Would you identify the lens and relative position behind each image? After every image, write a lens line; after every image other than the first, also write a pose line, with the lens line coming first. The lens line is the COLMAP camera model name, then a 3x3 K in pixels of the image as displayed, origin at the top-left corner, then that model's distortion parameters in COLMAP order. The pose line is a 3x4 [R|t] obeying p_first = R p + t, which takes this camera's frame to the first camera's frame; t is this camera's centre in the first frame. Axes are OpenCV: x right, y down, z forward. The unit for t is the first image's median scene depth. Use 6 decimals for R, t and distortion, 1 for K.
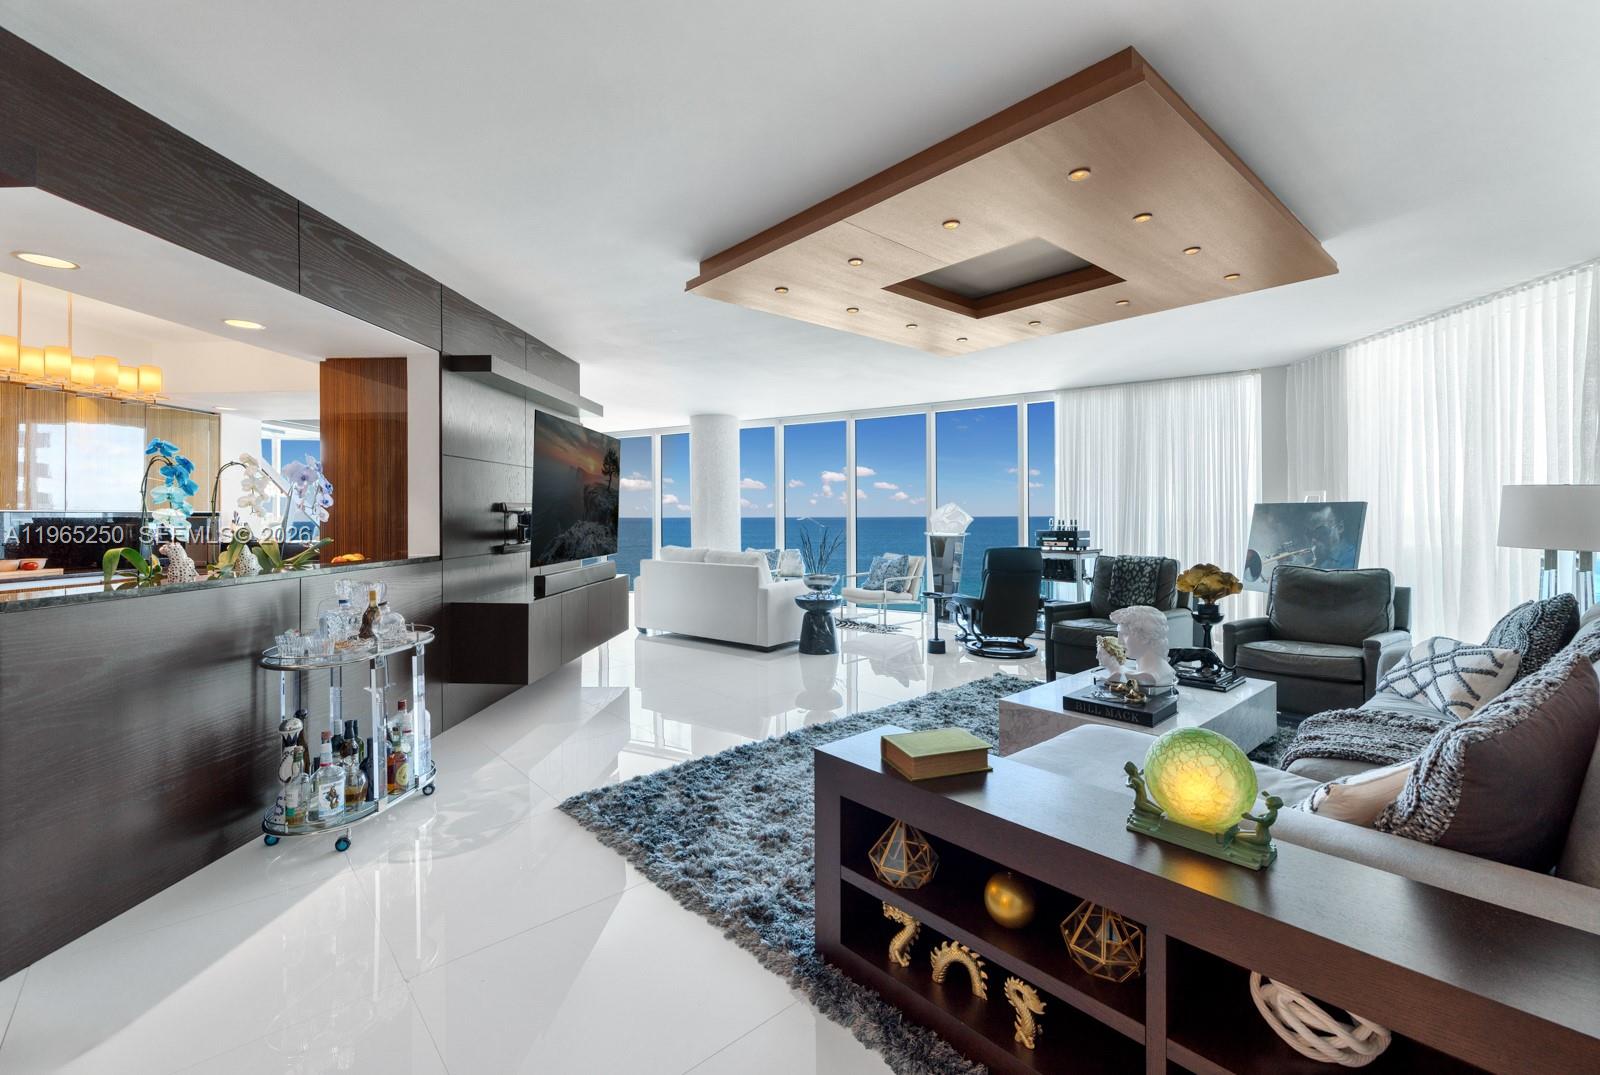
lens RADIAL K [[684.3, 0, 794.6], [0, 684.3, 516.0], [0, 0, 1]] dist [-0.002257, 0.000320]
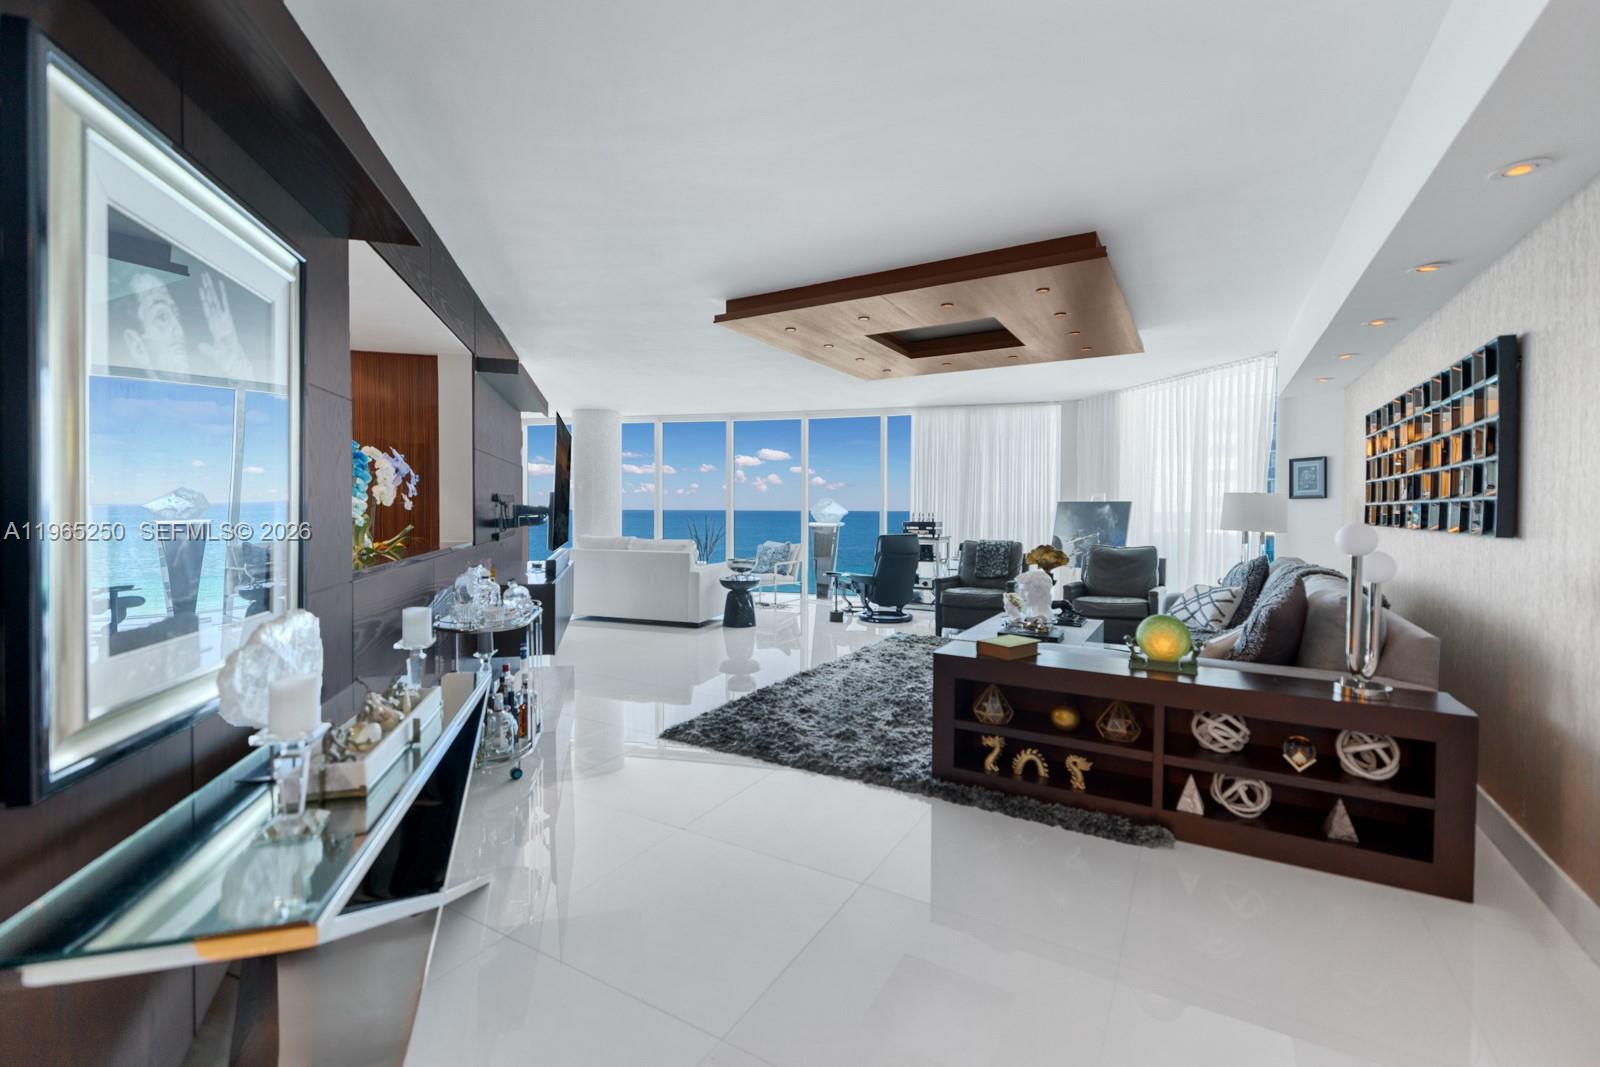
lens RADIAL K [[683.7, 0, 801.6], [0, 683.7, 528.6], [0, 0, 1]] dist [-0.000187, -0.000316]
pose [[0.949458, -0.000863, 0.313892, -0.264326], [-0.008002, 0.999605, 0.026952, 0.003235], [-0.313791, -0.028102, 0.949076, -0.143067]]
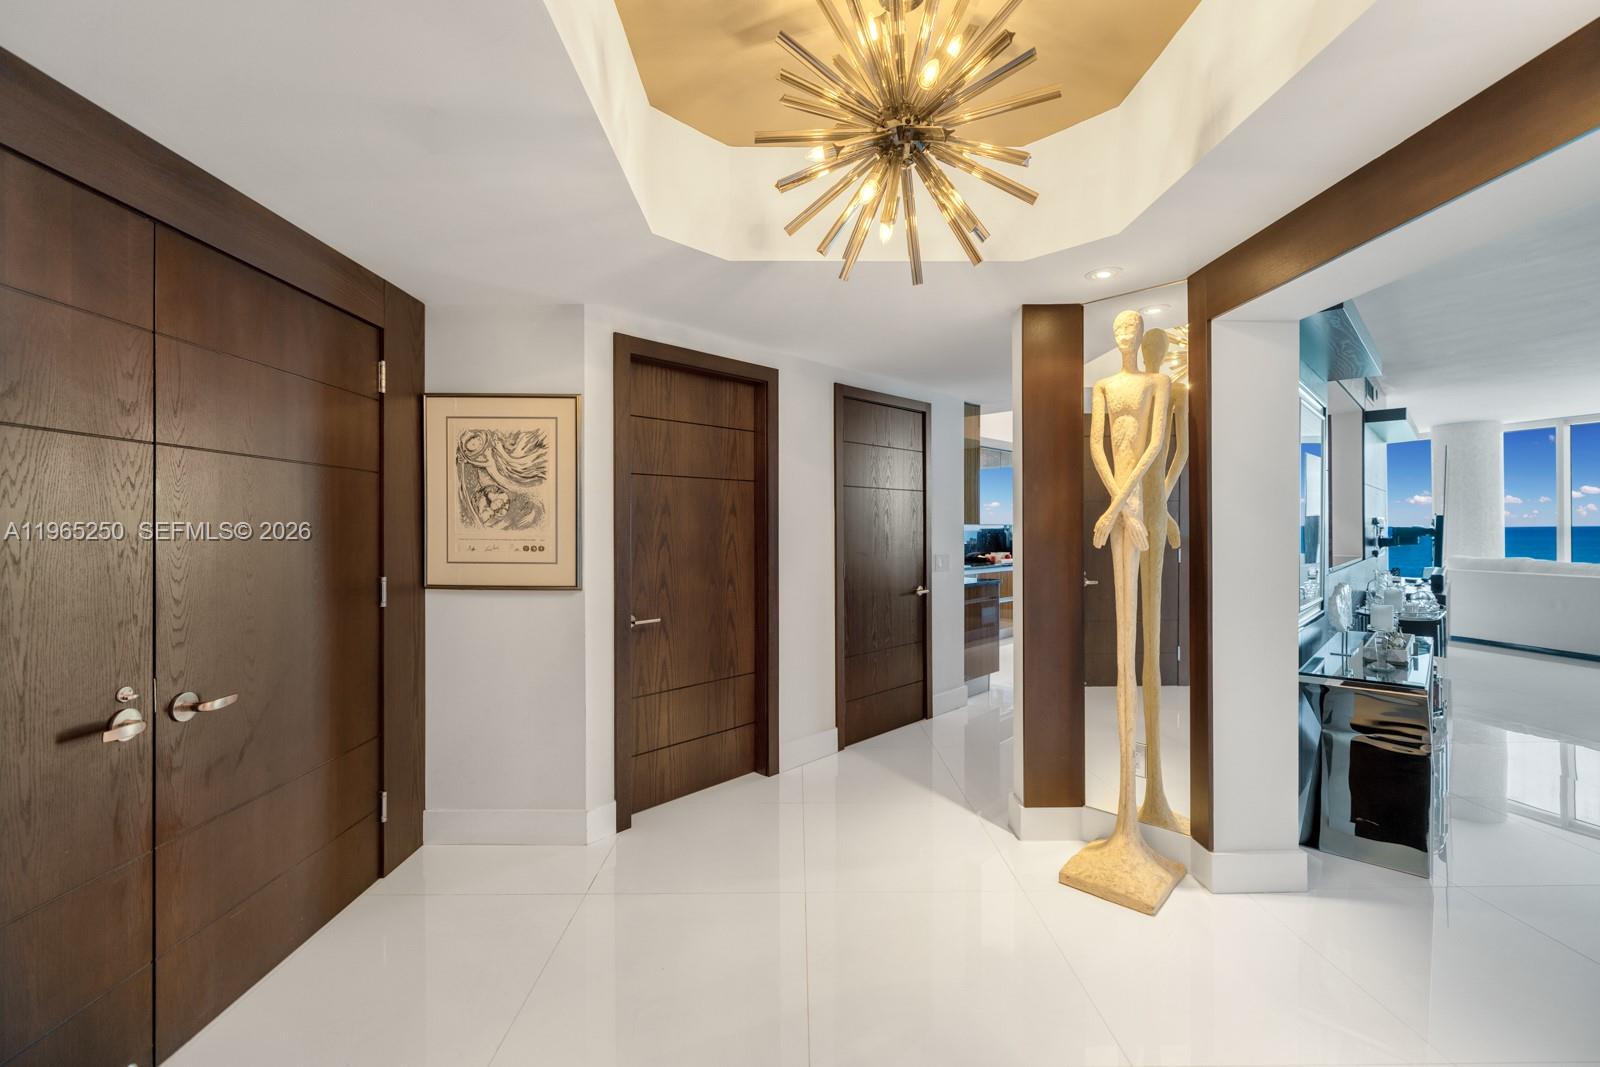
lens RADIAL K [[683.7, 0, 801.8], [0, 683.7, 524.6], [0, 0, 1]] dist [-0.000187, -0.000316]
pose [[0.756981, 0.000951, -0.653436, -0.353560], [0.002889, 0.999984, 0.004802, -0.014141], [0.653430, -0.005523, 0.756967, -0.636163]]
